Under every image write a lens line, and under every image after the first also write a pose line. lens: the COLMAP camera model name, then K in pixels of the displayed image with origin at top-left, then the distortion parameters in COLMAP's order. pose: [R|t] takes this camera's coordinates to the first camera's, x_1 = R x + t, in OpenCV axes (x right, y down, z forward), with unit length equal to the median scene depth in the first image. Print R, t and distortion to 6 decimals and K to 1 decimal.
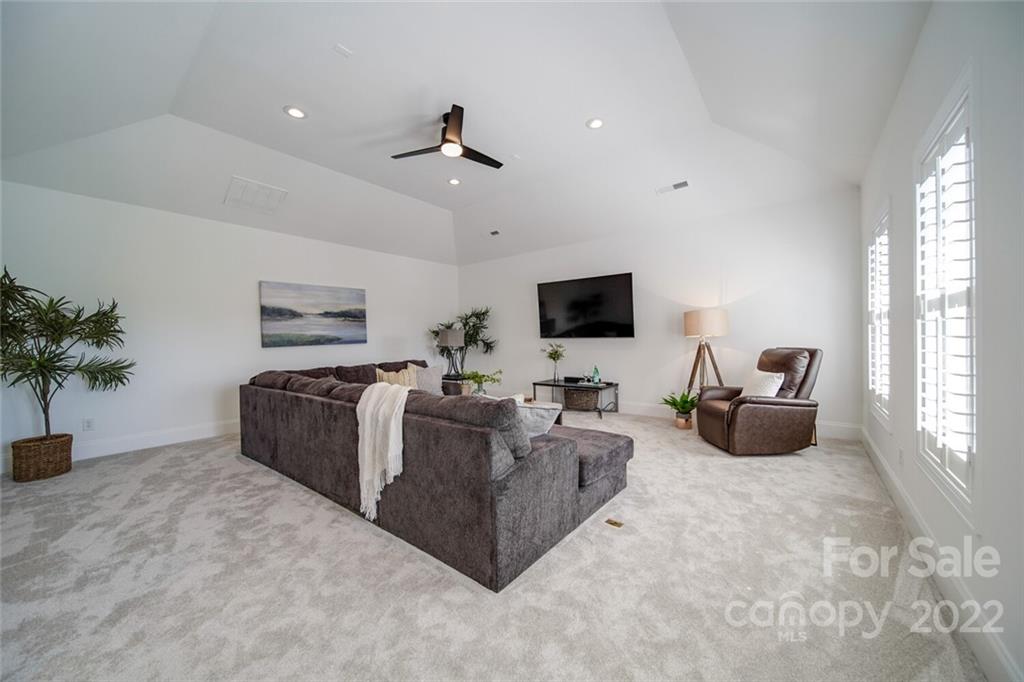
lens RADIAL K [[363.2, 0, 511.9], [0, 363.2, 340.9], [0, 0, 1]] dist [0.000470, -0.001617]
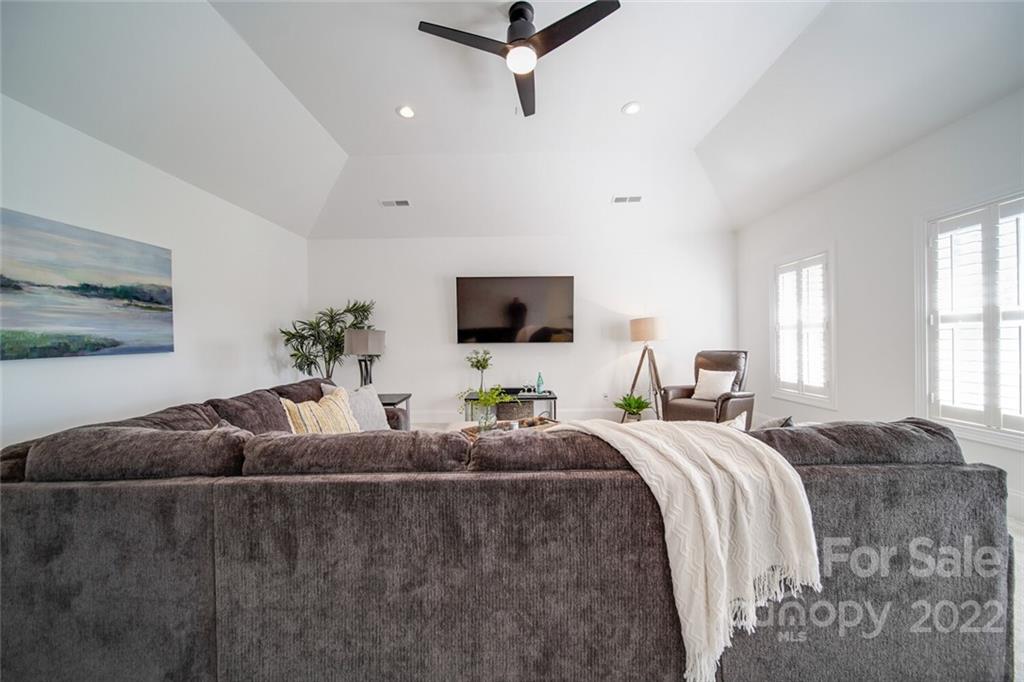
lens RADIAL K [[363.2, 0, 507.0], [0, 363.2, 342.5], [0, 0, 1]] dist [0.000470, -0.001617]
pose [[0.785231, 0.005220, 0.619181, -0.371516], [0.005741, 0.999860, -0.015710, 0.003732], [-0.619176, 0.015891, 0.785091, 0.308716]]
